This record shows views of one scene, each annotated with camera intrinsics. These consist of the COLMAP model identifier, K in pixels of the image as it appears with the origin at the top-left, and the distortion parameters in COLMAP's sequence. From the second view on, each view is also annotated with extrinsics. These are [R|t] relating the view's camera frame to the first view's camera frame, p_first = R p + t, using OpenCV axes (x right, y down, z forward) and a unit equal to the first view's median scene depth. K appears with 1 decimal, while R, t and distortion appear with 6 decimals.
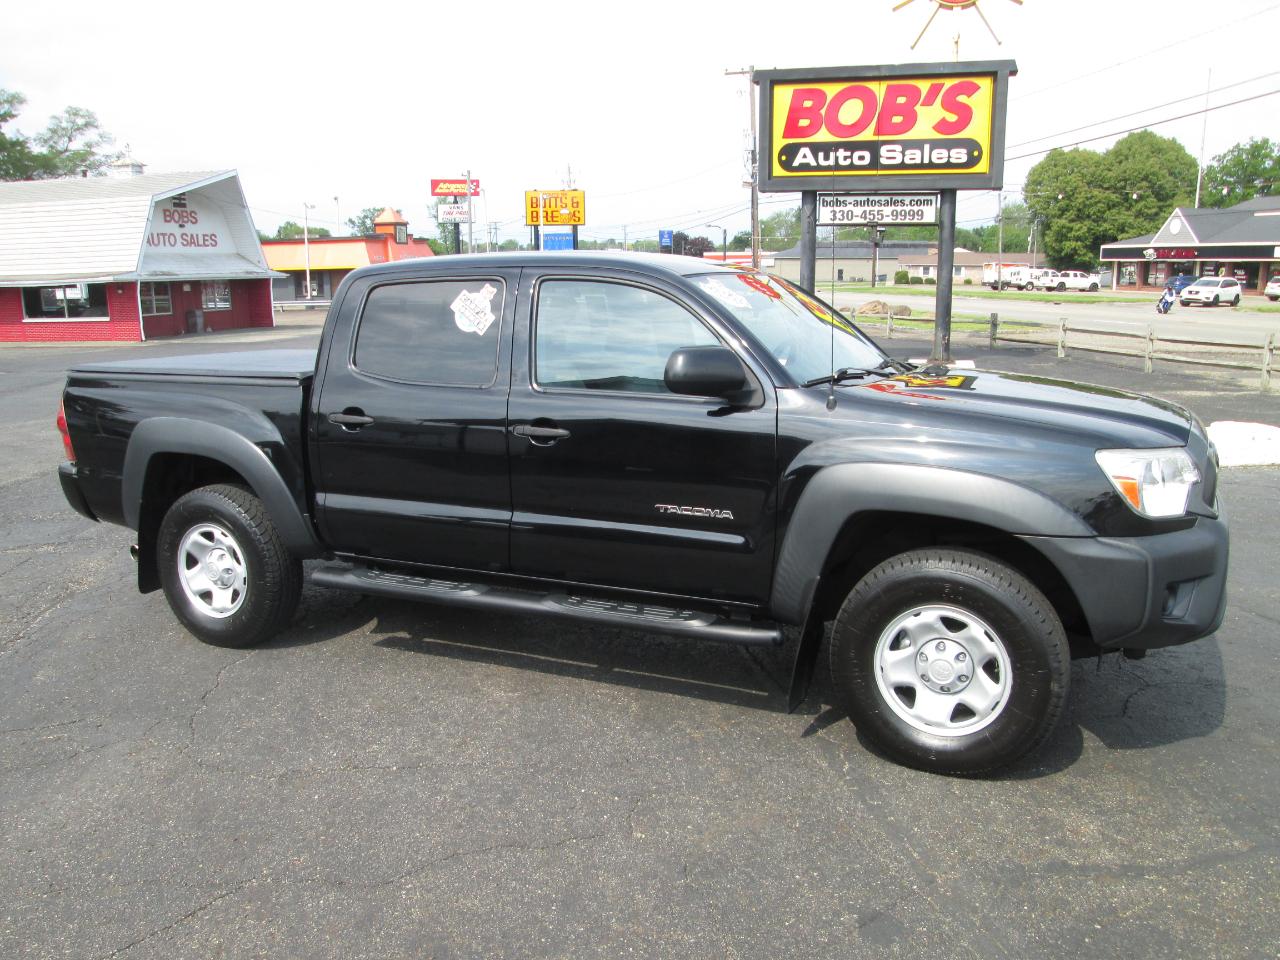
lens RADIAL K [[1089.2, 0, 628.5], [0, 1089.2, 487.6], [0, 0, 1]] dist [-0.051734, 0.051789]
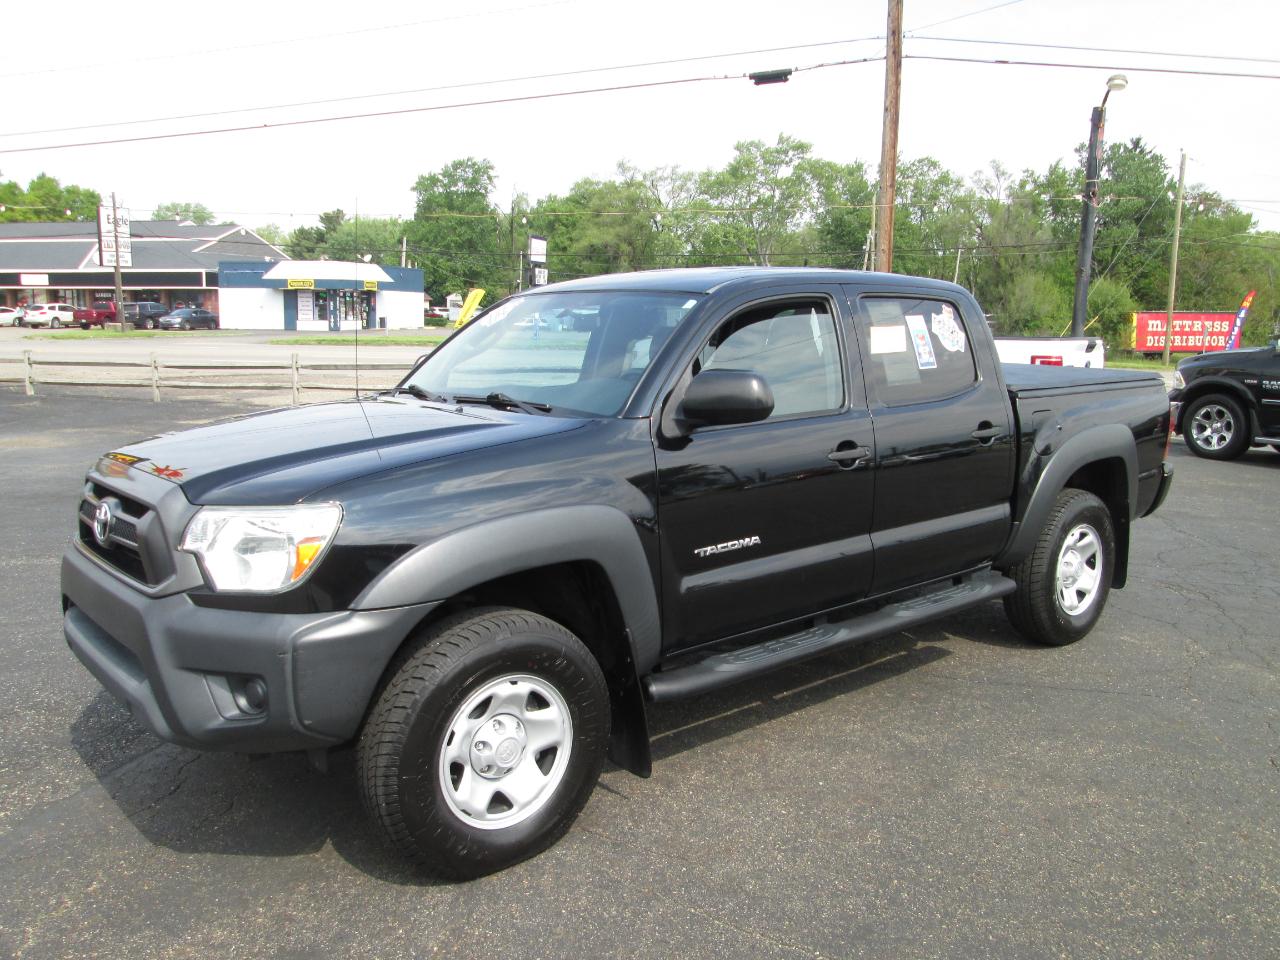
lens RADIAL K [[1089.2, 0, 641.2], [0, 1089.2, 478.7], [0, 0, 1]] dist [-0.051734, 0.051789]
pose [[0.461062, -0.138859, 0.876436, -0.179486], [0.168615, 0.983395, 0.067103, -0.029843], [-0.871201, 0.116842, 0.476820, 0.165261]]
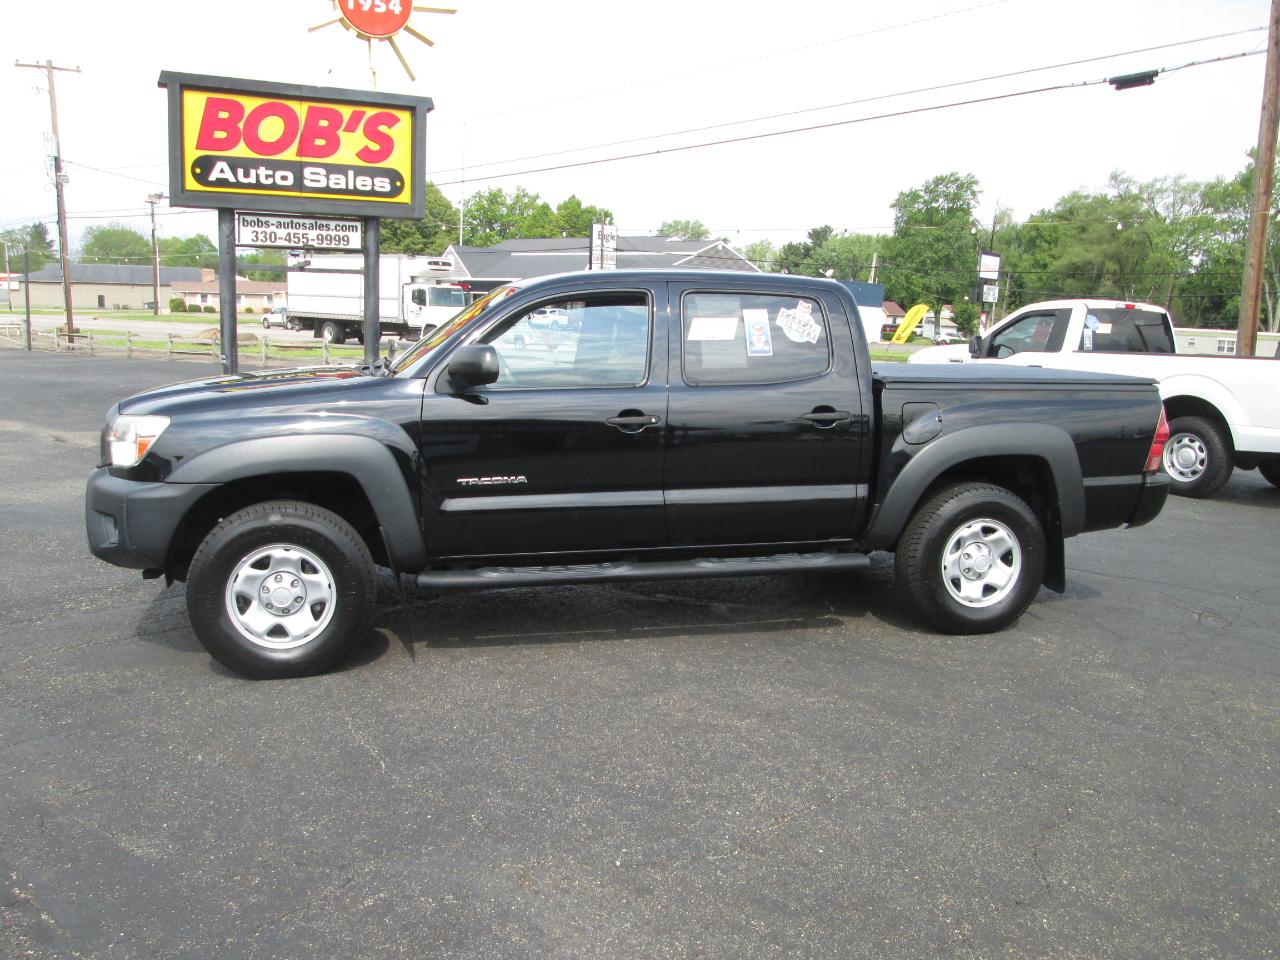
lens RADIAL K [[1089.2, 0, 644.6], [0, 1089.2, 490.9], [0, 0, 1]] dist [-0.051734, 0.051789]
pose [[0.789342, -0.077515, 0.609041, -0.139479], [0.091728, 0.995753, 0.007849, -0.004787], [-0.607063, 0.049671, 0.793100, 0.054334]]
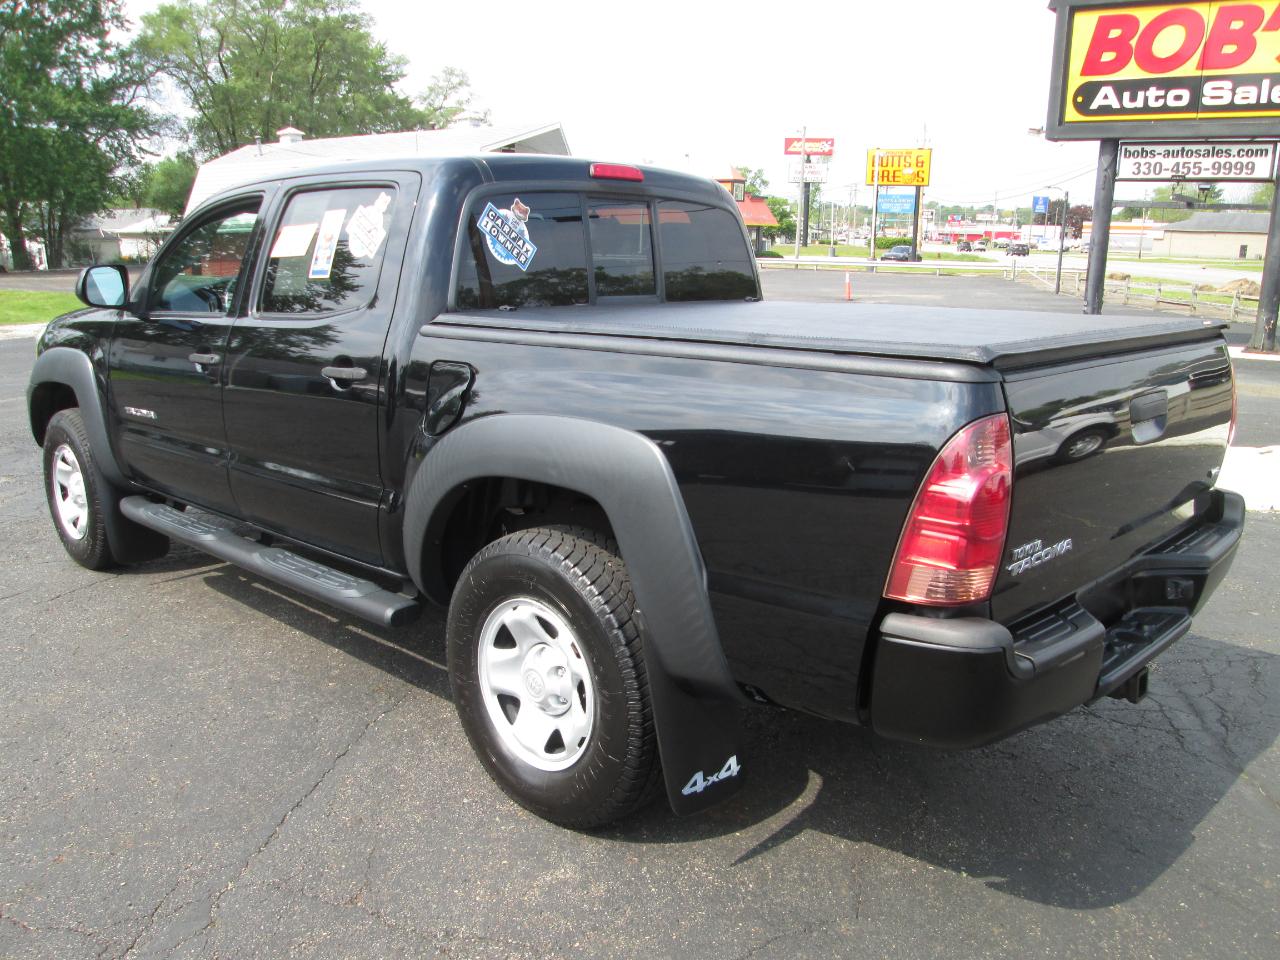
lens RADIAL K [[1089.2, 0, 632.8], [0, 1089.2, 485.3], [0, 0, 1]] dist [-0.051734, 0.051789]
pose [[0.947930, 0.096933, -0.303370, 0.097968], [-0.087315, 0.995157, 0.045144, -0.009878], [0.306277, -0.016304, 0.951803, 0.082266]]
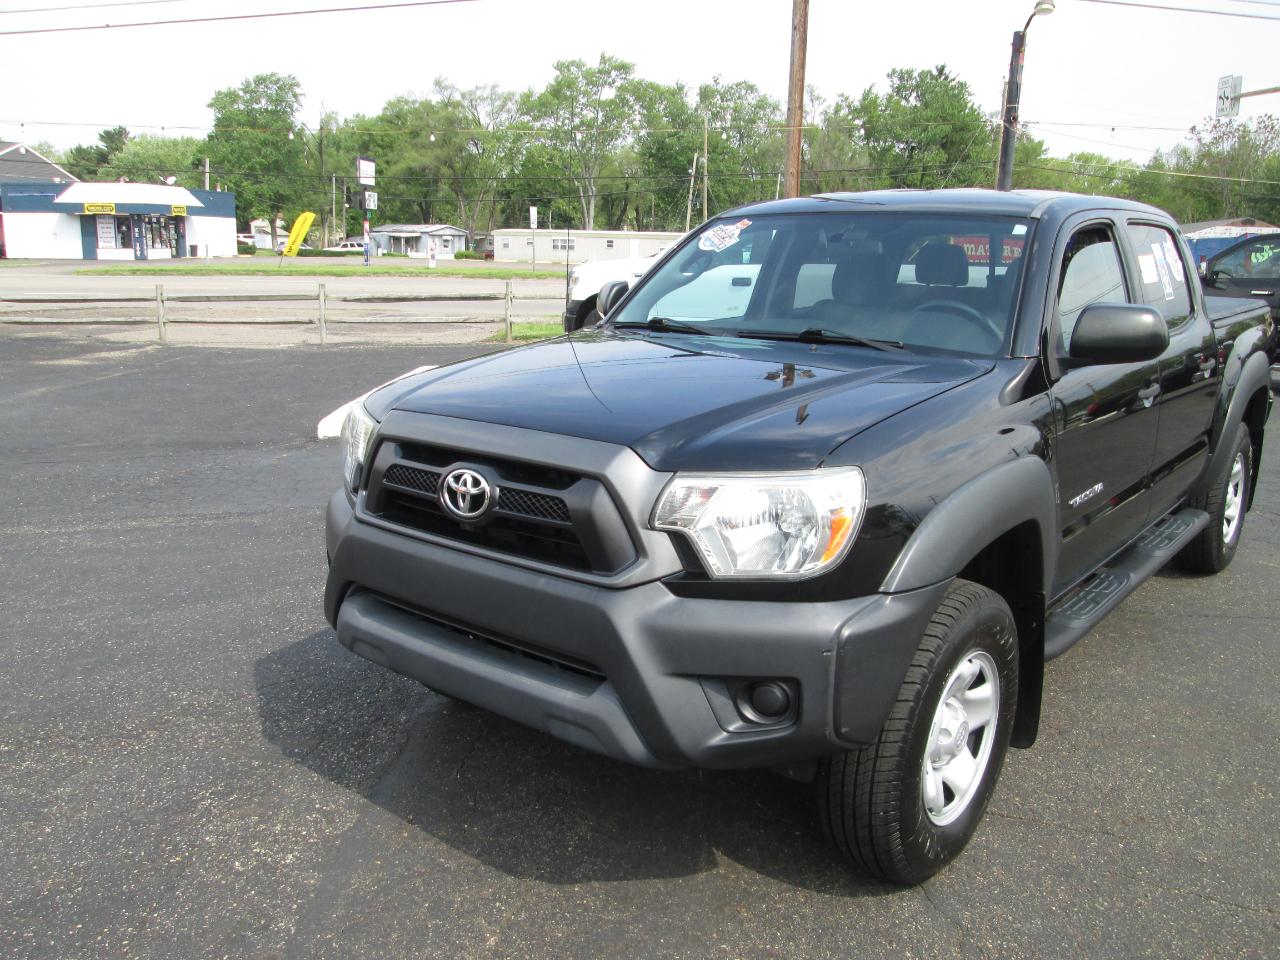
lens RADIAL K [[1089.2, 0, 640.5], [0, 1089.2, 484.8], [0, 0, 1]] dist [-0.051734, 0.051789]
pose [[0.307160, -0.216146, 0.926787, -0.188674], [0.181226, 0.969329, 0.166005, -0.043027], [-0.934243, 0.116968, 0.336911, 0.235972]]
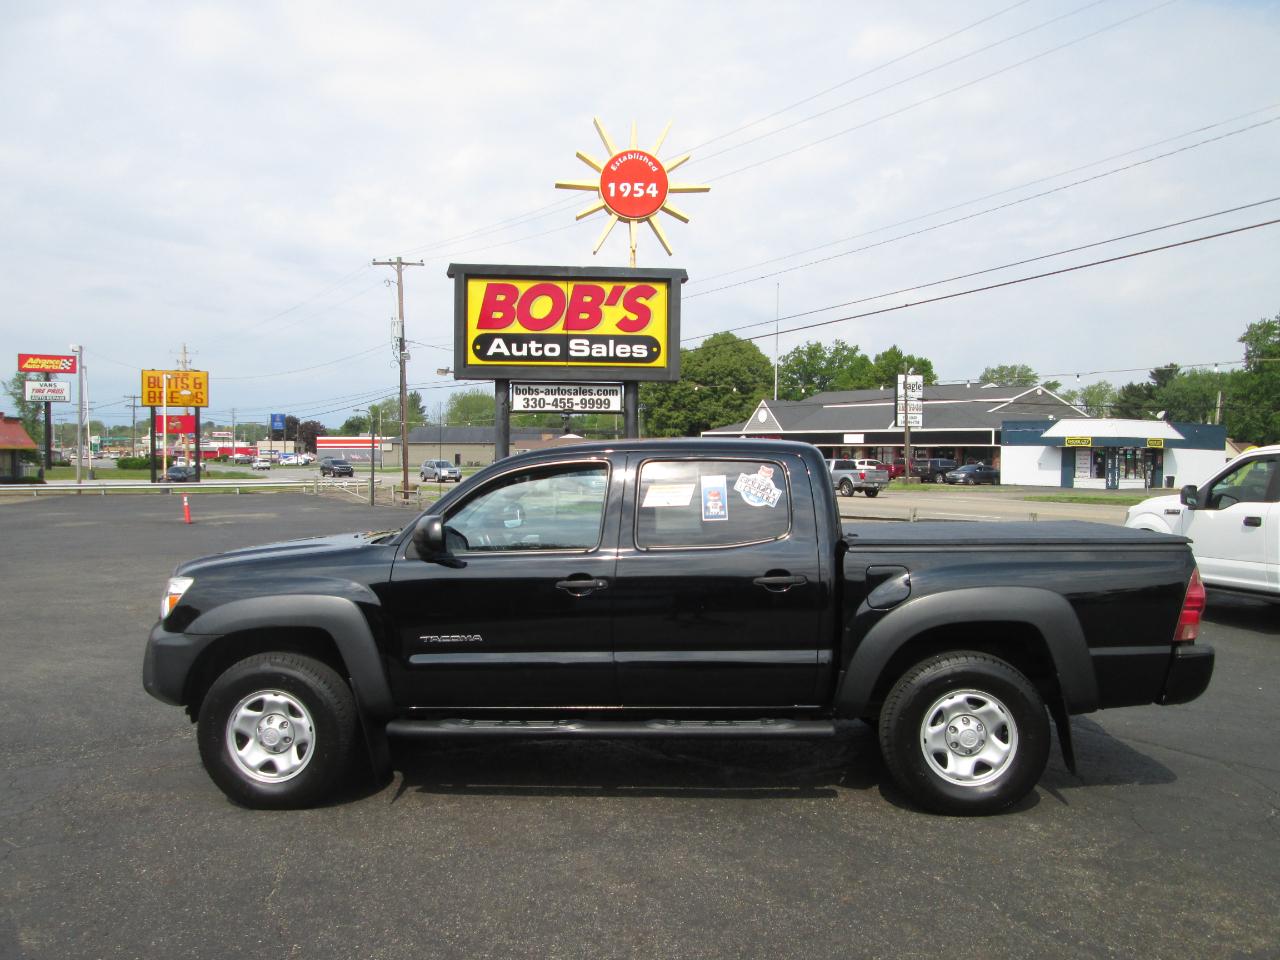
lens RADIAL K [[1089.2, 0, 645.6], [0, 1089.2, 495.6], [0, 0, 1]] dist [-0.051734, 0.051789]
pose [[0.933924, -0.007511, 0.357392, -0.080493], [0.064350, 0.986979, -0.147415, -0.001248], [-0.351632, 0.160672, 0.922247, 0.009989]]
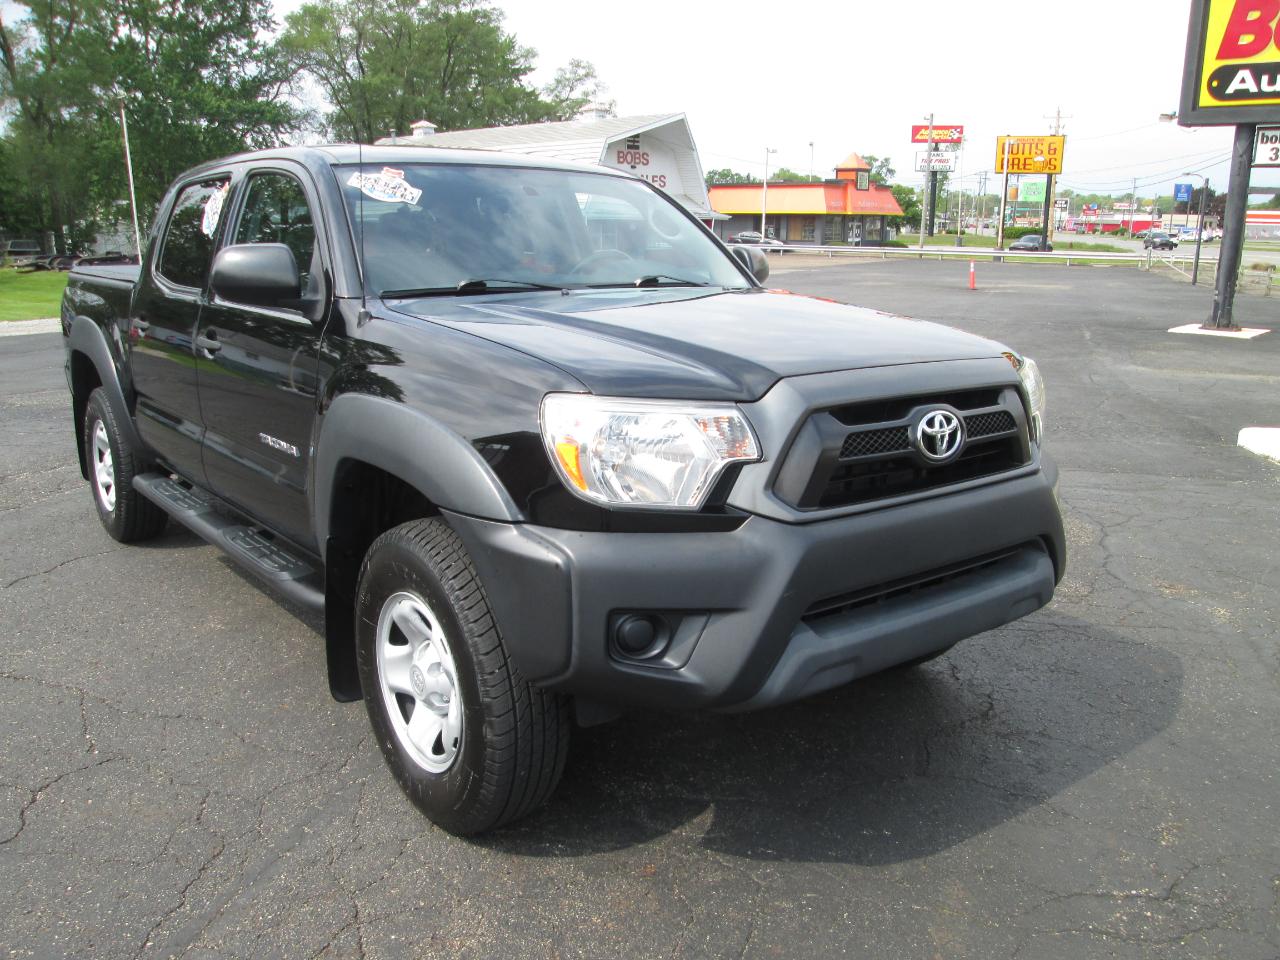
lens RADIAL K [[1089.2, 0, 636.3], [0, 1089.2, 481.6], [0, 0, 1]] dist [-0.051734, 0.051789]
pose [[0.908930, 0.118328, -0.399805, 0.107941], [-0.102586, 0.992874, 0.060634, -0.004420], [0.404131, -0.014098, 0.914593, 0.057897]]
